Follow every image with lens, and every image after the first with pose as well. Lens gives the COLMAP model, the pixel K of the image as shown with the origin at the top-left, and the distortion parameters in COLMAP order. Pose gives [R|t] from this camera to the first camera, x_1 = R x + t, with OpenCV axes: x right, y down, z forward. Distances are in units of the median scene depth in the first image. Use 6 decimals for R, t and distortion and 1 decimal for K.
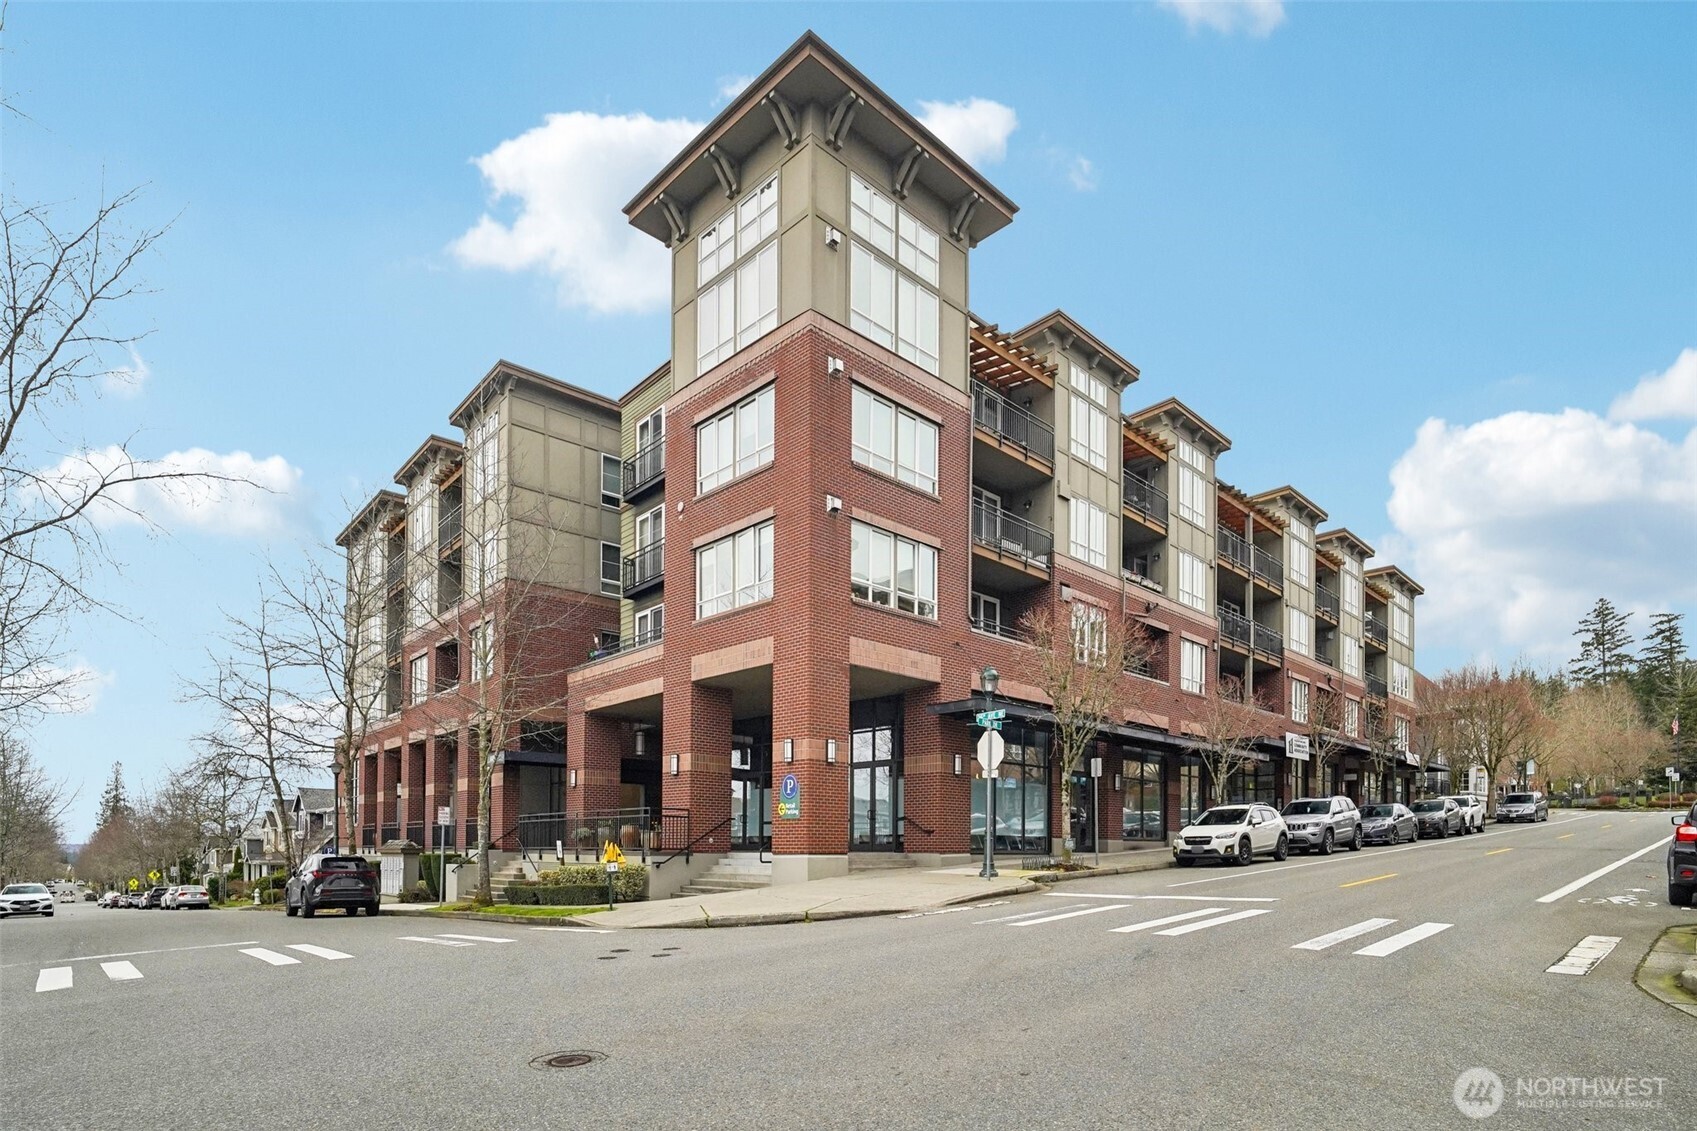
lens RADIAL K [[888.1, 0, 849.4], [0, 888.1, 373.7], [0, 0, 1]] dist [-0.003311, -0.000821]
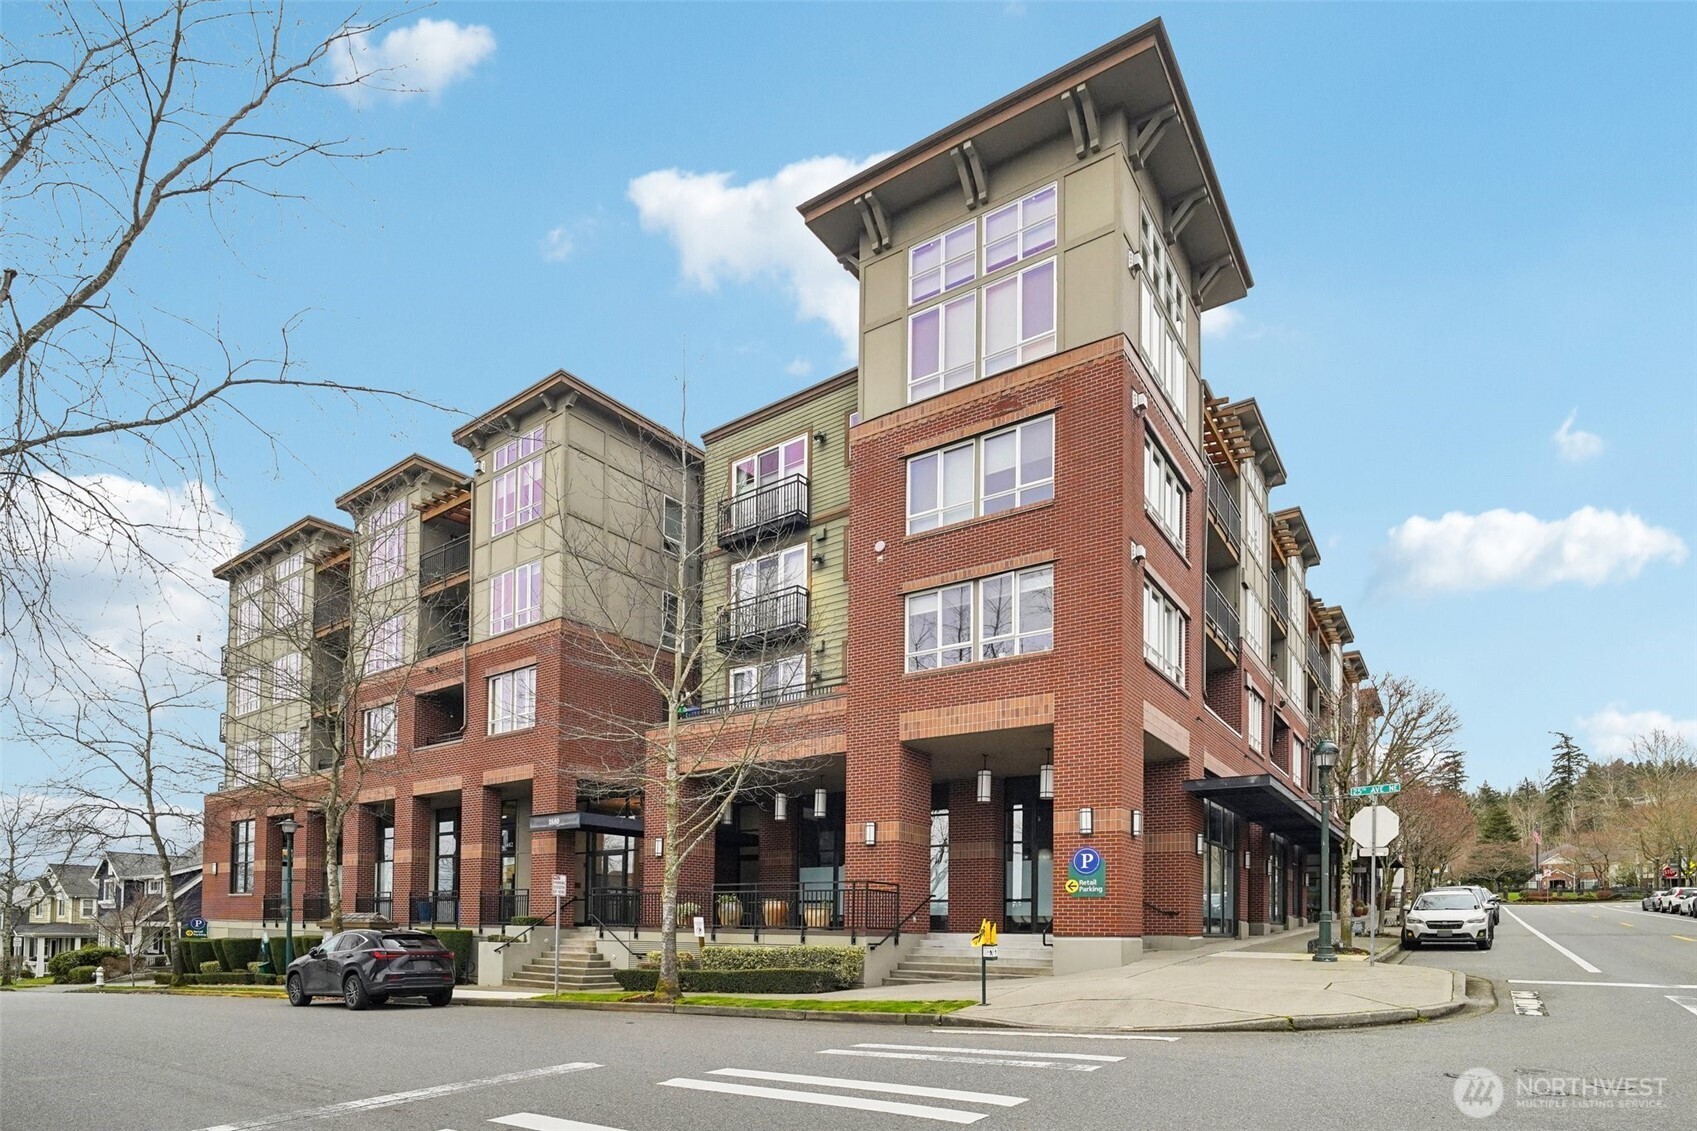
lens RADIAL K [[804.6, 0, 853.1], [0, 804.6, 543.5], [0, 0, 1]] dist [-0.006880, -0.000512]
pose [[0.962455, 0.124956, 0.240972, -0.420179], [-0.135798, 0.990316, 0.028858, 0.132149], [-0.235032, -0.060498, 0.970103, 0.245632]]
